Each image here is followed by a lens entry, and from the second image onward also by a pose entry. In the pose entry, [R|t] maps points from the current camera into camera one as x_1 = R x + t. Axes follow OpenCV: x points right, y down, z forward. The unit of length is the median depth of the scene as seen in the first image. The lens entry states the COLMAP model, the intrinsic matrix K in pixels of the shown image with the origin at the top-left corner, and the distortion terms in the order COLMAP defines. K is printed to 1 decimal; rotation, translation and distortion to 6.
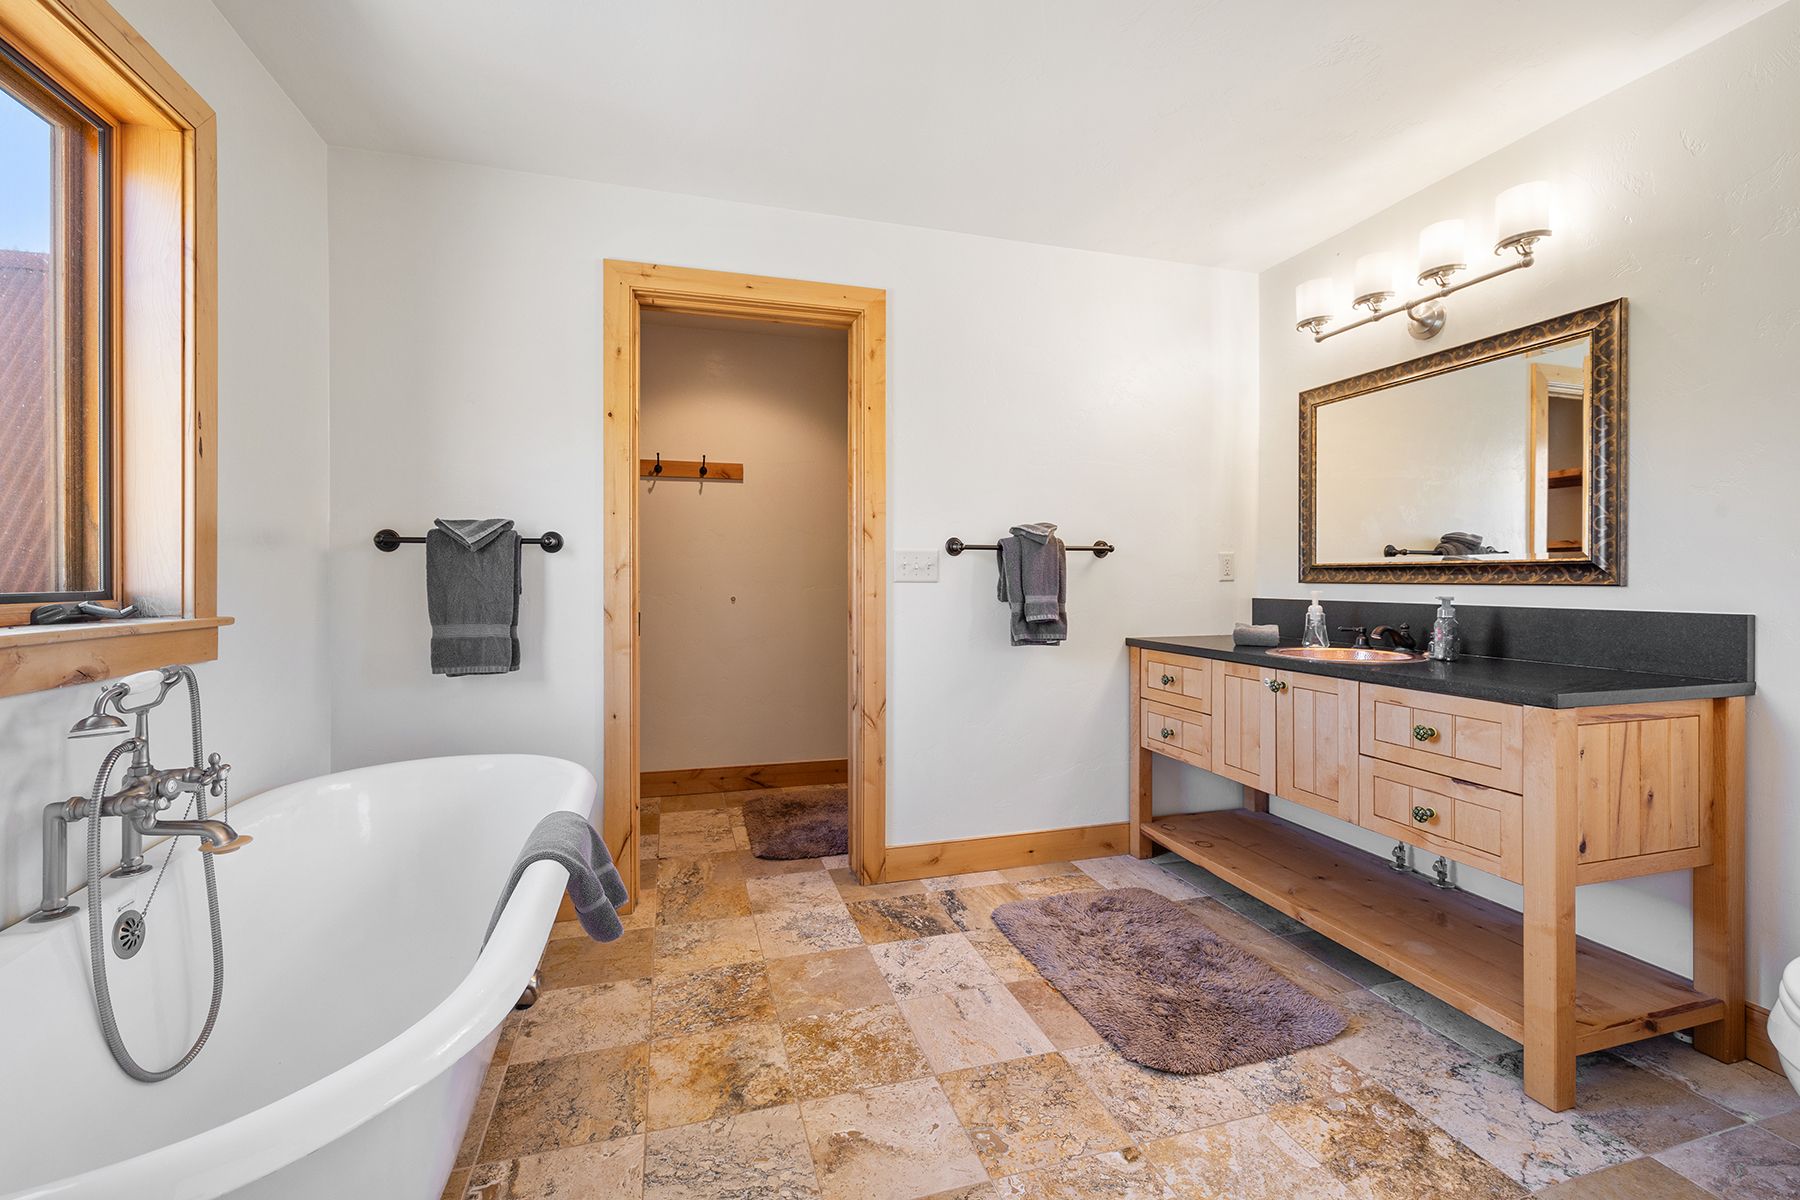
lens RADIAL K [[765.2, 0, 894.3], [0, 765.2, 585.5], [0, 0, 1]] dist [0.004694, -0.000134]
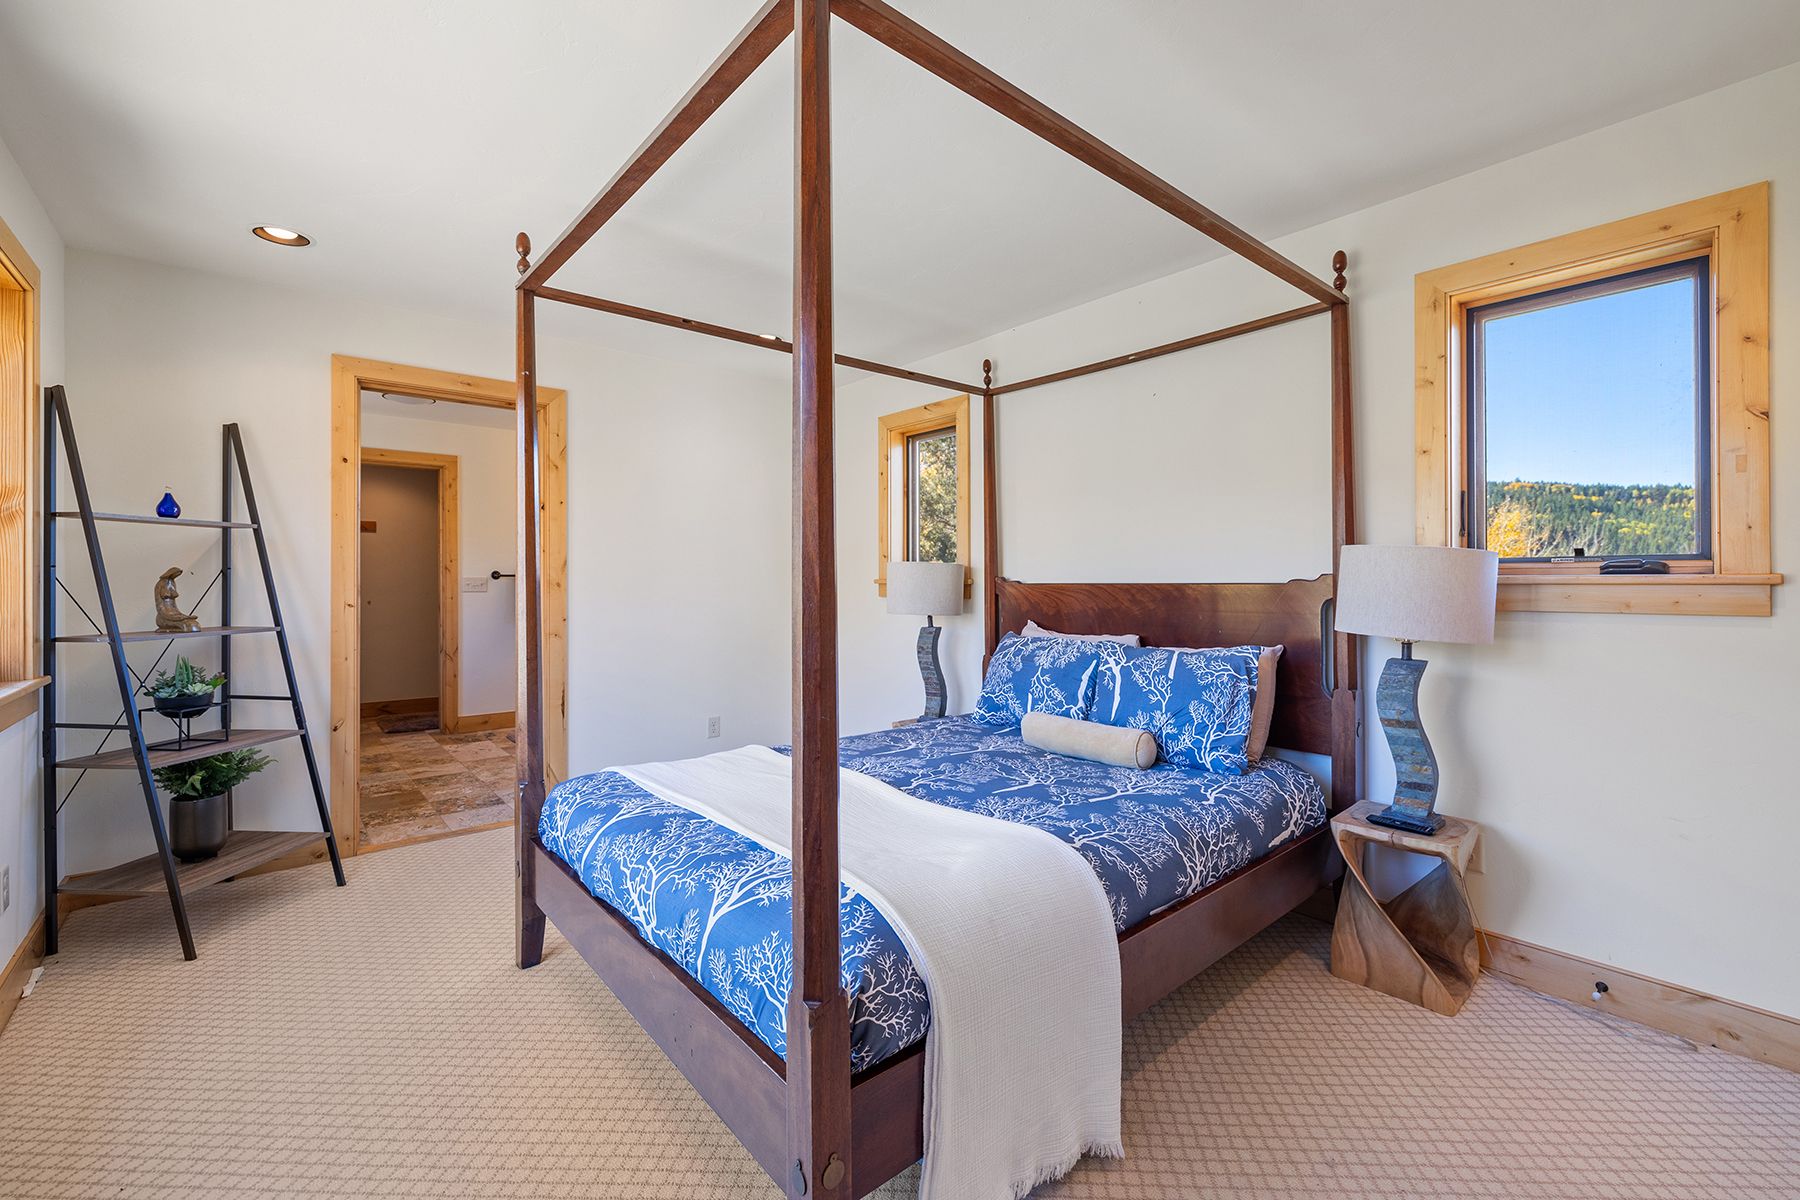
lens RADIAL K [[765.2, 0, 905.1], [0, 765.2, 590.0], [0, 0, 1]] dist [0.004694, -0.000134]
pose [[0.913498, -0.001354, 0.406840, 0.292676], [0.003195, 0.999988, -0.003845, 0.003325], [-0.406830, 0.004812, 0.913491, -1.655781]]
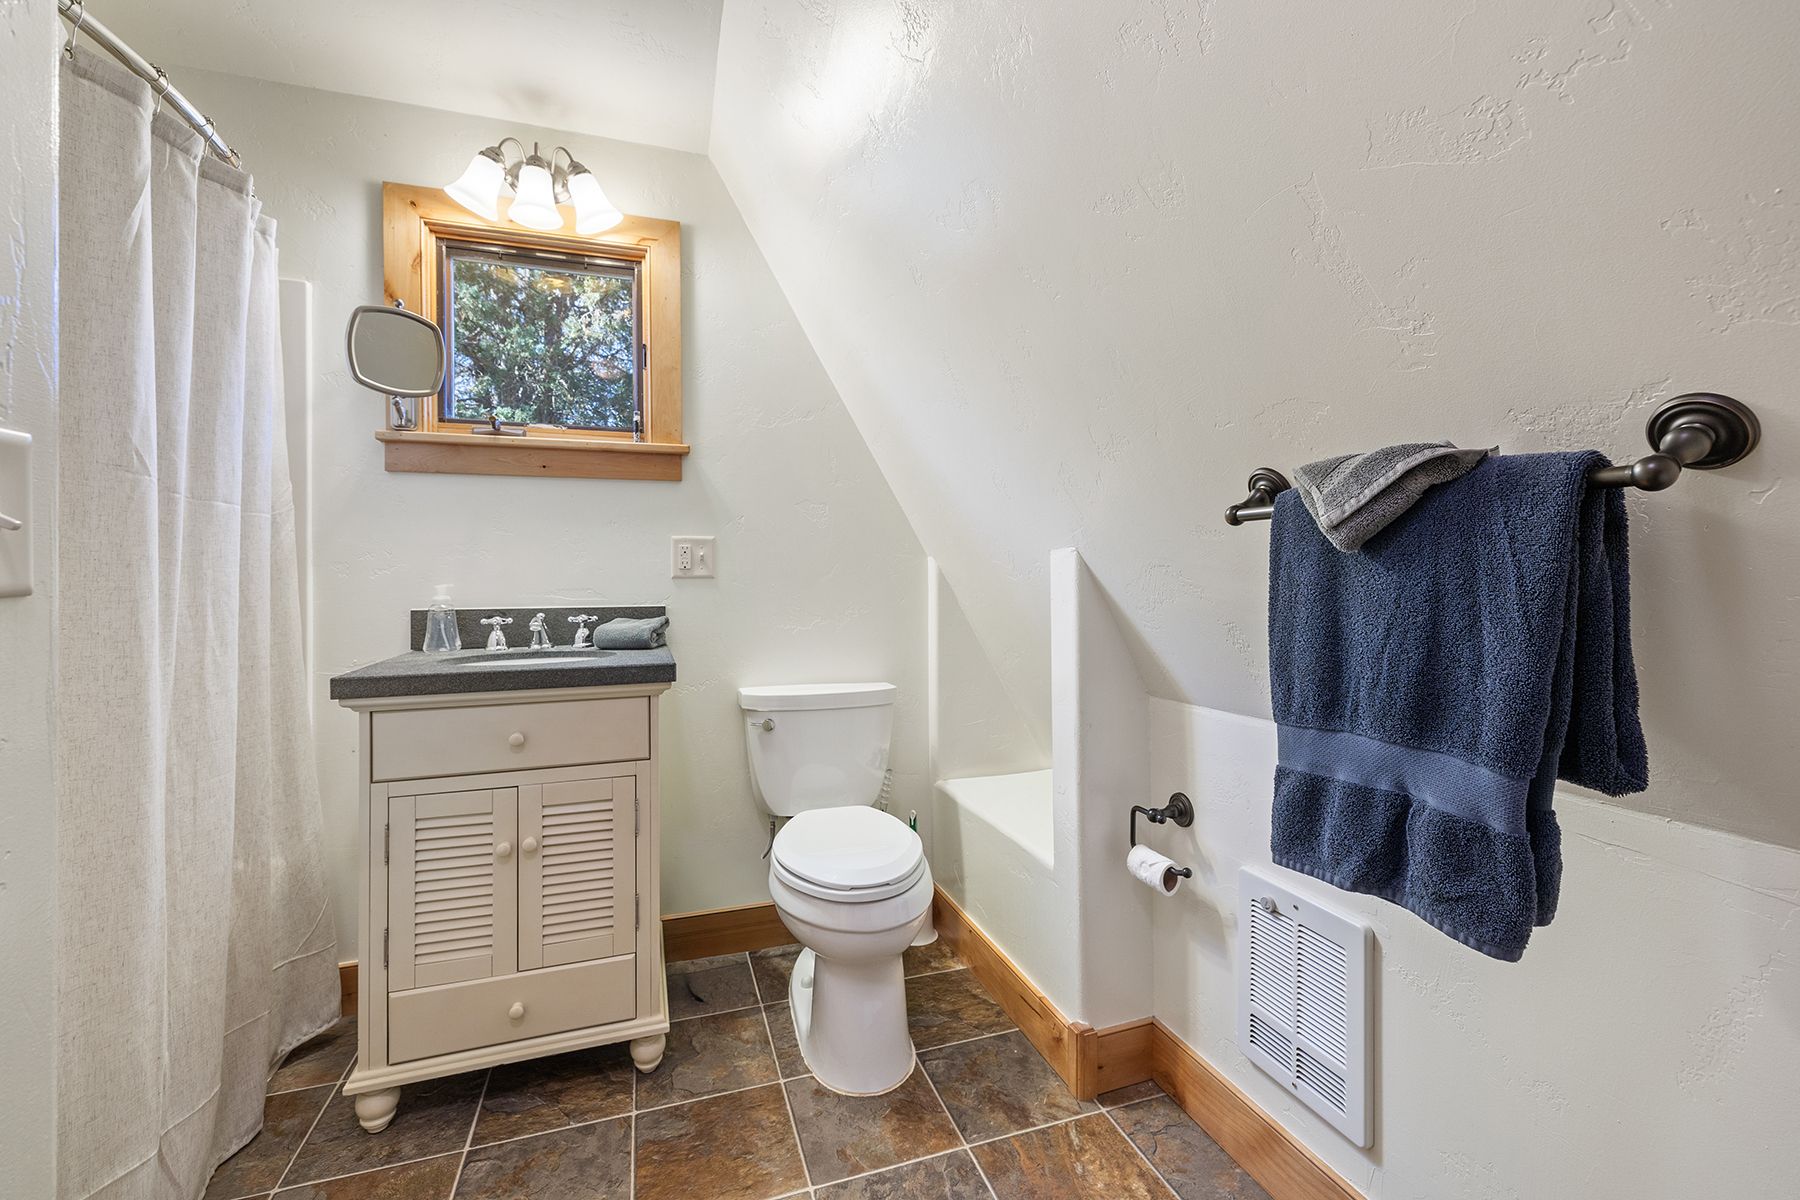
lens RADIAL K [[765.2, 0, 906.0], [0, 765.2, 585.5], [0, 0, 1]] dist [0.004694, -0.000134]
pose [[0.028855, 0.008815, -0.999545, -0.194891], [-0.006567, 0.999941, 0.008628, -0.027430], [0.999562, 0.006315, 0.028911, 0.746809]]
